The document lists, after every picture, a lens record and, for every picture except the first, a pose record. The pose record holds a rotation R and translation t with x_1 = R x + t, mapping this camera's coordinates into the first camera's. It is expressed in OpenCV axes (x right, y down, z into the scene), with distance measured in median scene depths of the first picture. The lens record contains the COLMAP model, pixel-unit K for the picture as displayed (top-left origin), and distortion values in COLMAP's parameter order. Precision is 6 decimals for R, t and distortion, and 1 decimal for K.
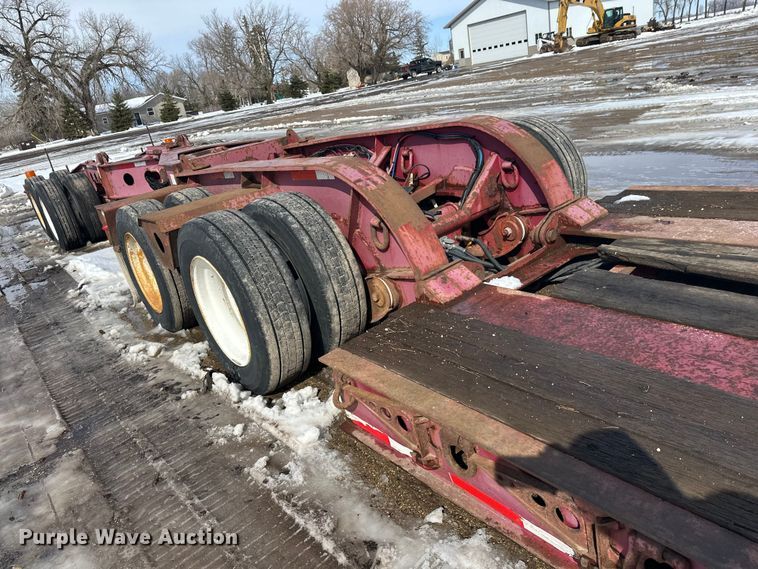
lens RADIAL K [[531.2, 0, 376.9], [0, 531.2, 292.6], [0, 0, 1]] dist [0.035922, -0.042888]
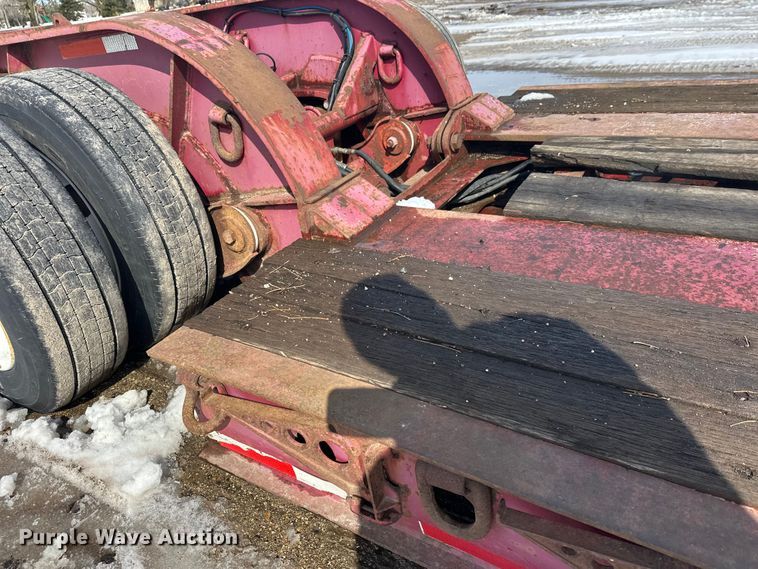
lens RADIAL K [[531.2, 0, 380.6], [0, 531.2, 286.5], [0, 0, 1]] dist [0.035922, -0.042888]
pose [[0.941088, -0.098365, 0.323539, -0.046410], [0.069079, 0.992504, 0.100816, 0.016119], [-0.331030, -0.072527, 0.940829, 0.340736]]
